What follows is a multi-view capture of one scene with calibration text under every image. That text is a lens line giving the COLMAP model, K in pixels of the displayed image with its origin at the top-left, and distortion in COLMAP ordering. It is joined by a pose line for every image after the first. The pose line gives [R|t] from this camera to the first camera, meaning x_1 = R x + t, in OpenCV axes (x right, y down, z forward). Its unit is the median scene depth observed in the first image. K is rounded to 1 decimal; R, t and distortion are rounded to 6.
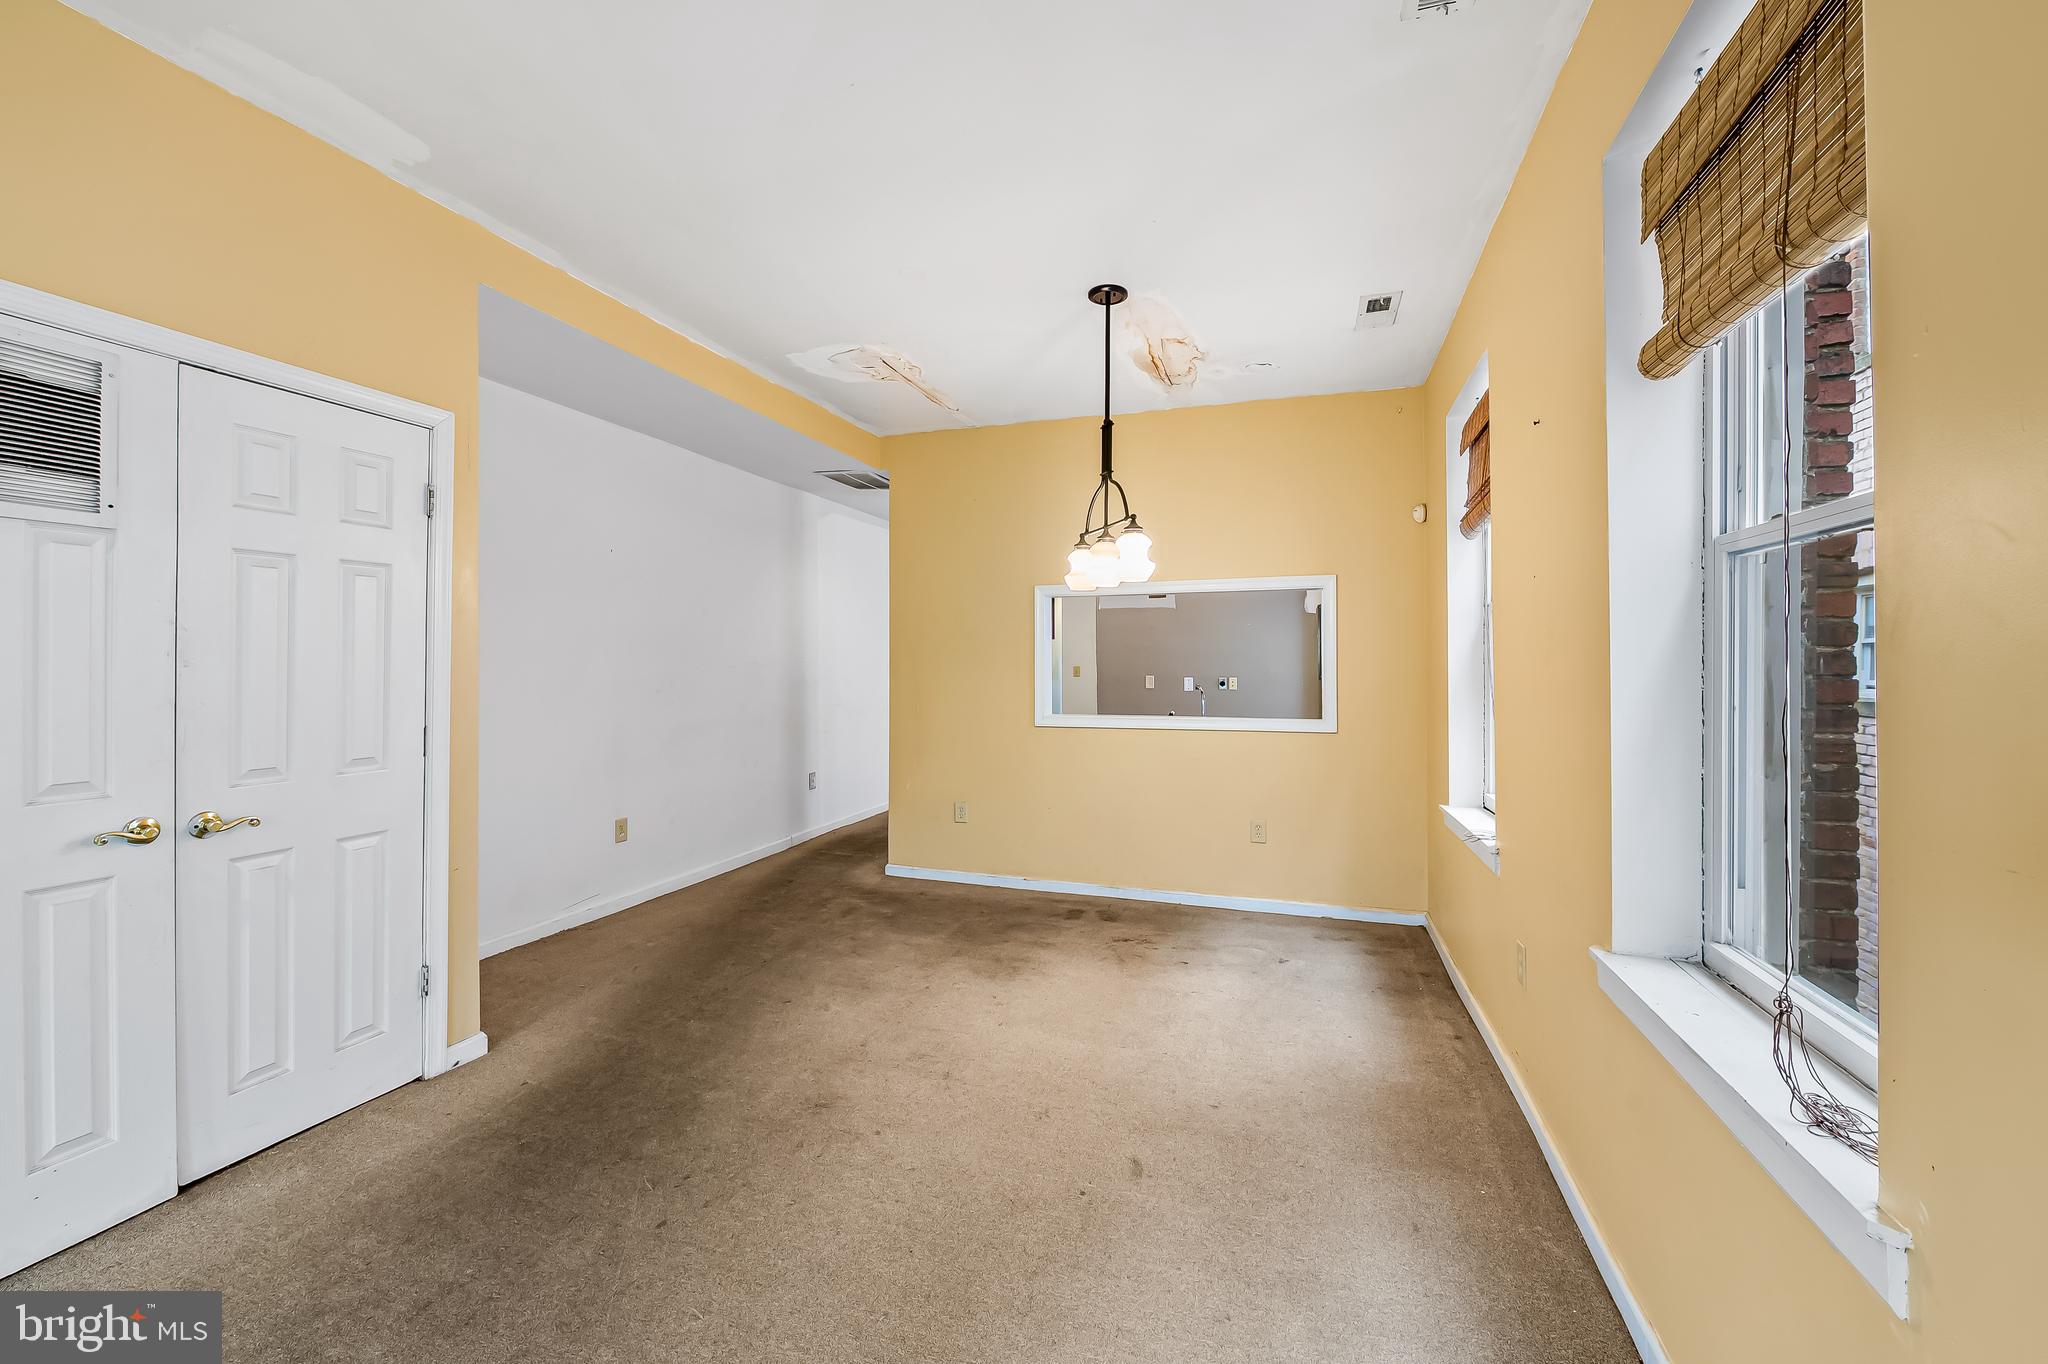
lens RADIAL K [[827.7, 0, 1025.0], [0, 827.7, 662.4], [0, 0, 1]] dist [-0.004101, -0.000887]
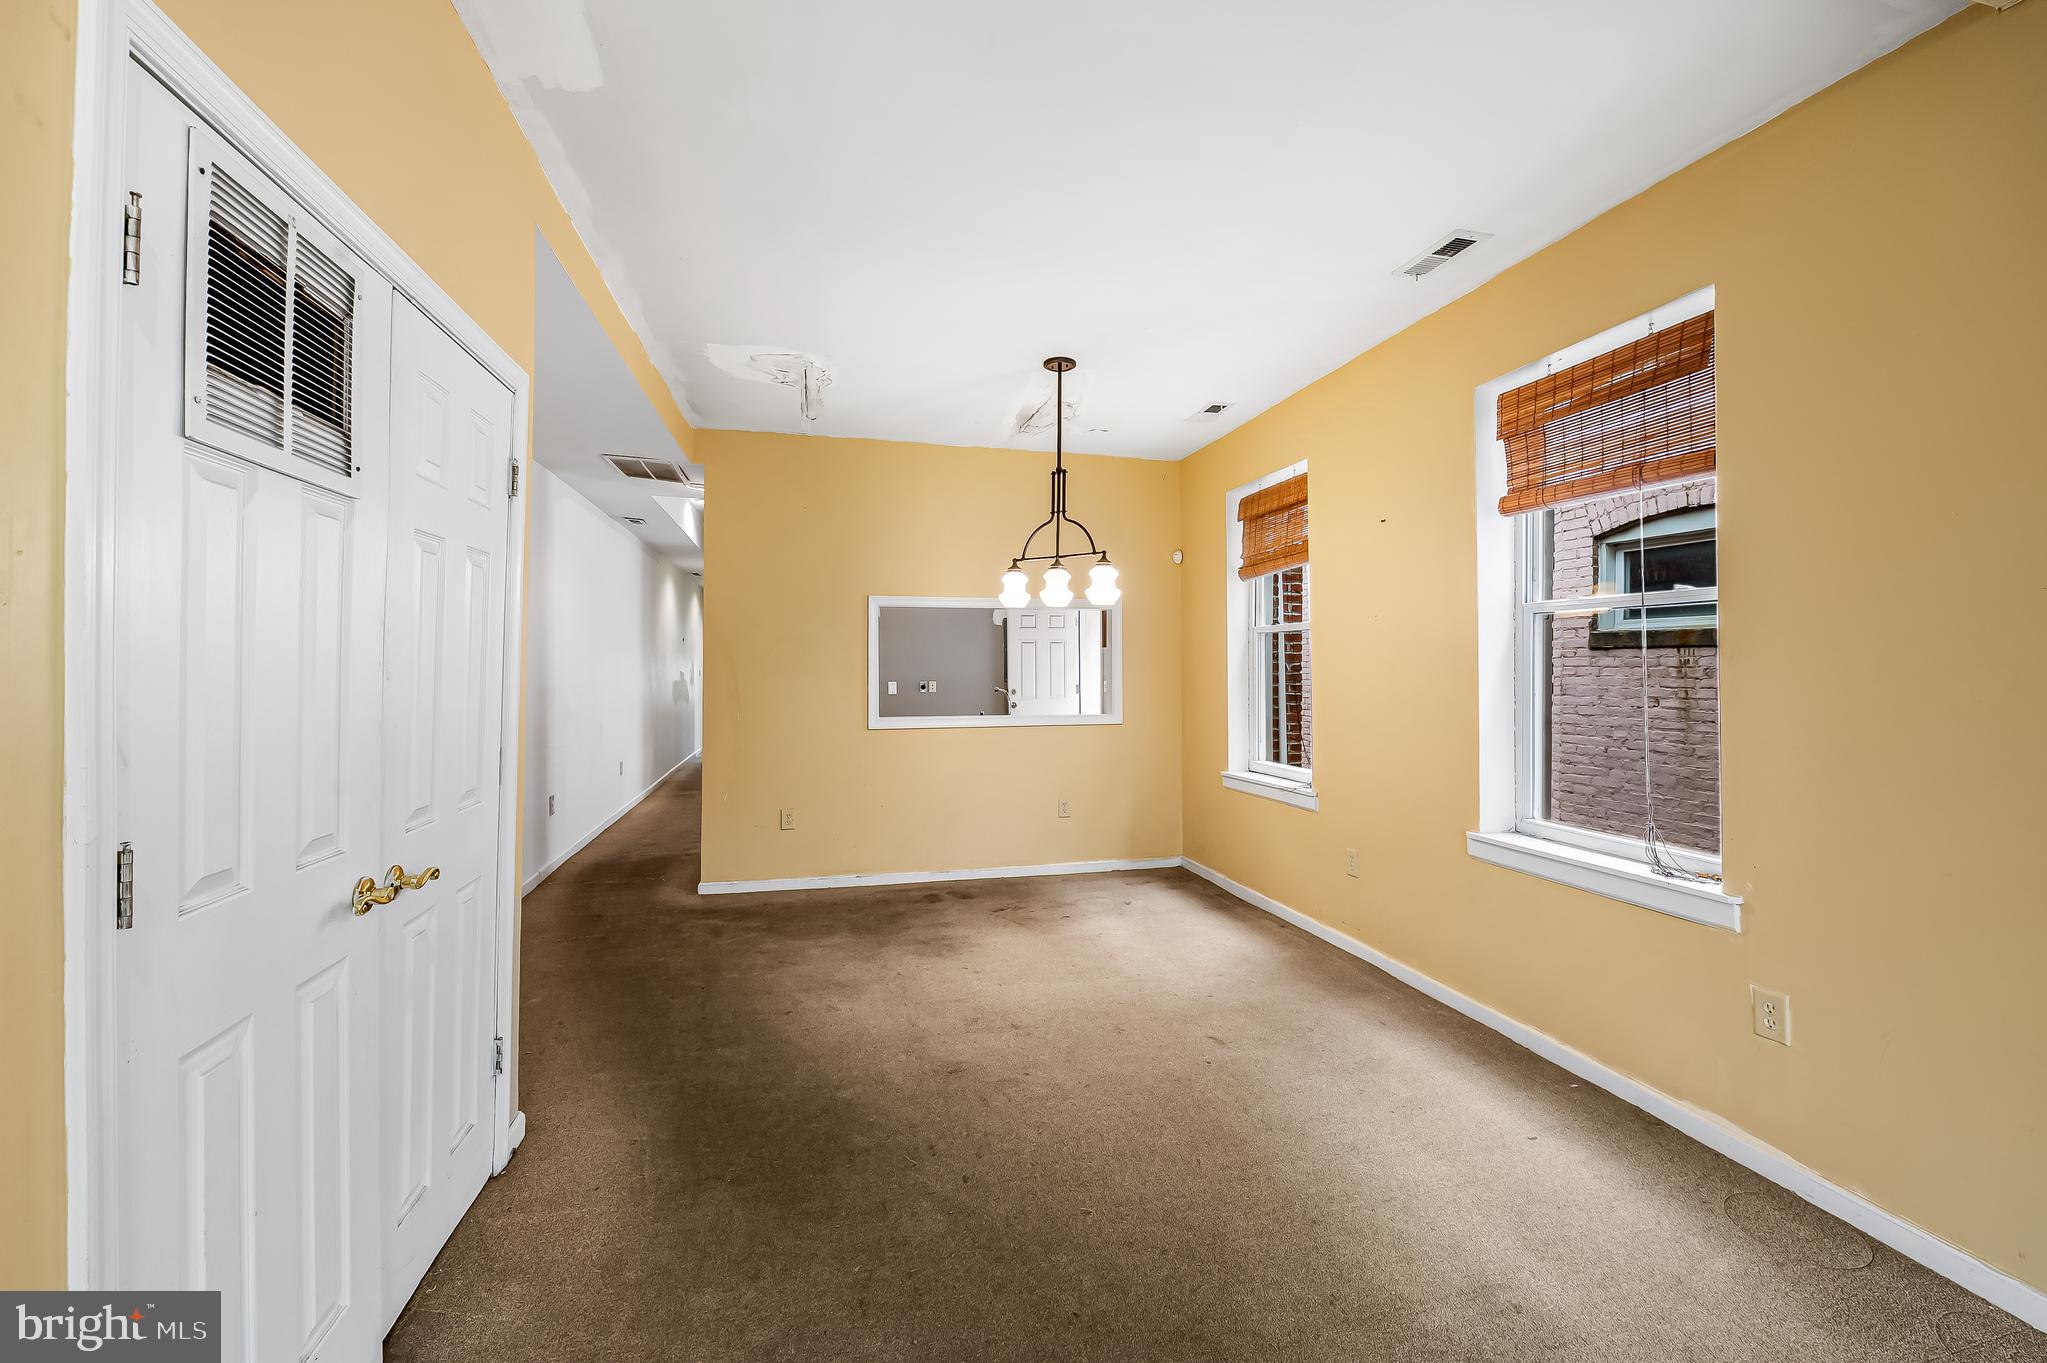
lens RADIAL K [[827.3, 0, 1024.5], [0, 827.3, 661.9], [0, 0, 1]] dist [-0.004101, -0.000887]
pose [[0.842136, 0.003300, 0.539255, -0.530388], [-0.000413, 0.999985, -0.005473, -0.003395], [-0.539265, 0.004386, 0.842125, 0.012497]]
